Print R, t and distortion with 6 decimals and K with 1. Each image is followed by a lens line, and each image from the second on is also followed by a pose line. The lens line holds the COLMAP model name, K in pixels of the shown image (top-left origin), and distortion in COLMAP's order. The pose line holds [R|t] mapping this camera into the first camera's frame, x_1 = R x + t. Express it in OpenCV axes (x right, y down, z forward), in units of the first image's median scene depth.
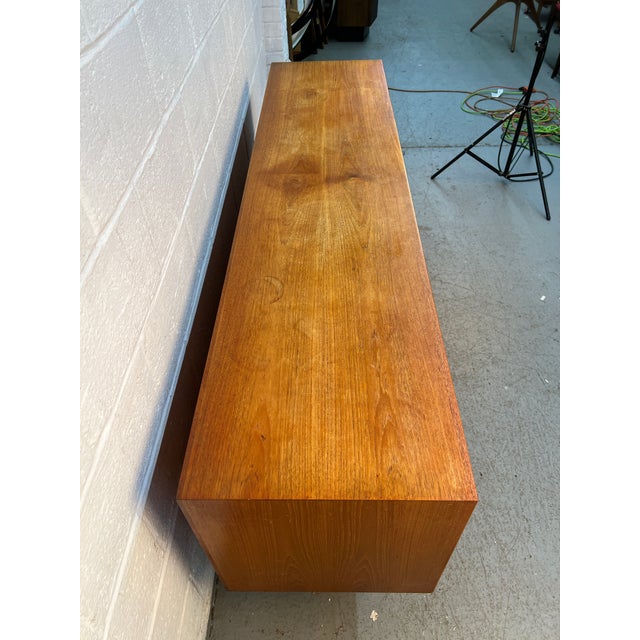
lens RADIAL K [[481.8, 0, 317.6], [0, 481.8, 330.4], [0, 0, 1]] dist [0.056479, -0.063940]
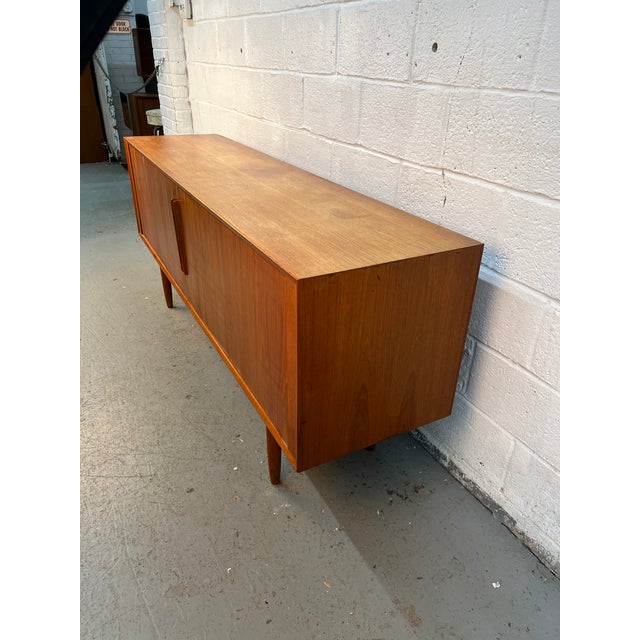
lens RADIAL K [[481.8, 0, 318.5], [0, 481.8, 327.7], [0, 0, 1]] dist [0.056479, -0.063940]
pose [[-0.875141, 0.238965, -0.420742, 0.468500], [-0.353330, 0.278479, 0.893089, -1.425496], [0.330585, 0.930239, -0.159275, 1.698430]]
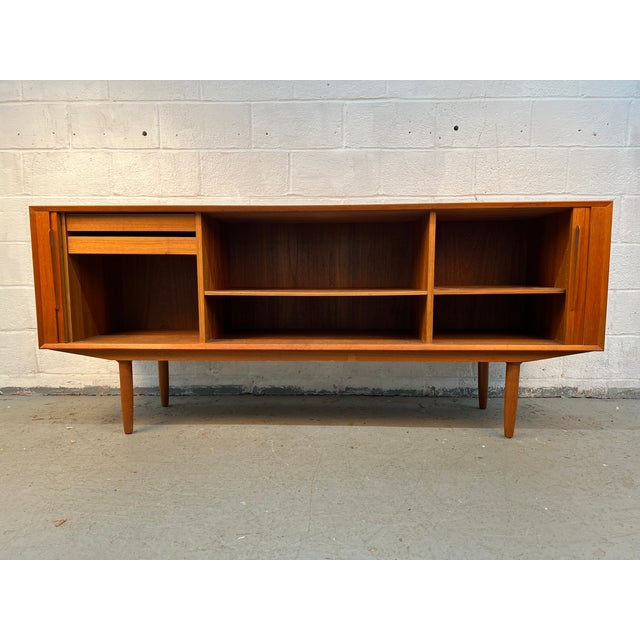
lens RADIAL K [[481.8, 0, 320.8], [0, 481.8, 322.7], [0, 0, 1]] dist [0.056479, -0.063940]
pose [[-0.032290, 0.140928, -0.989493, 1.401685], [-0.726835, 0.676242, 0.120033, -0.285313], [0.686053, 0.723074, 0.080595, 1.163943]]
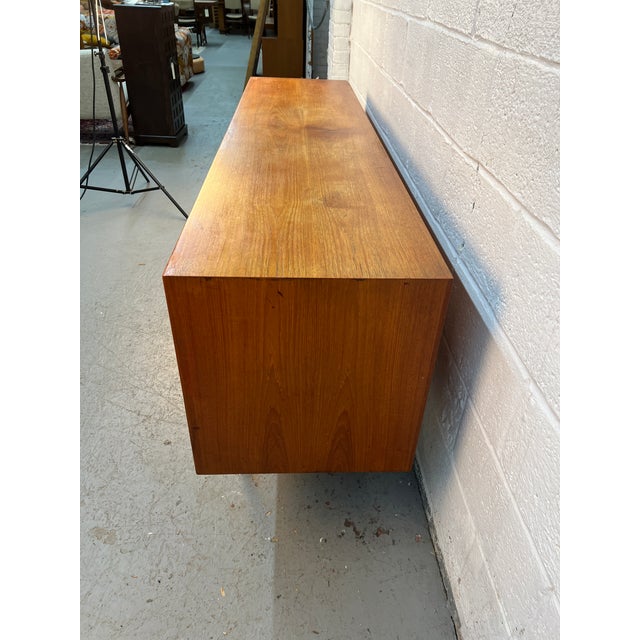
lens RADIAL K [[481.8, 0, 317.3], [0, 481.8, 324.9], [0, 0, 1]] dist [0.056479, -0.063940]
pose [[-0.998630, 0.023478, -0.046771, 0.047584], [-0.043173, 0.135505, 0.989836, -1.405188], [0.029577, 0.990498, -0.134306, 1.660168]]
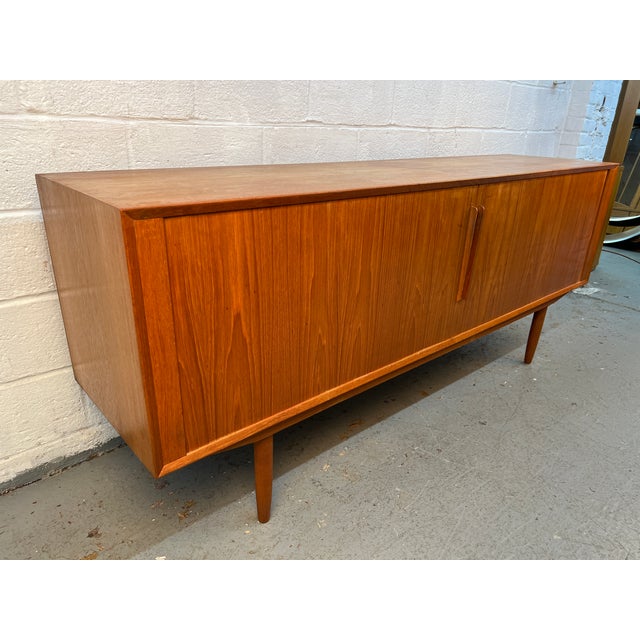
lens RADIAL K [[481.8, 0, 324.8], [0, 481.8, 327.0], [0, 0, 1]] dist [0.056479, -0.063940]
pose [[0.672134, 0.342345, -0.656533, 0.708251], [-0.575836, 0.799087, -0.172840, 0.256313], [0.465456, 0.494227, 0.734228, 0.336498]]
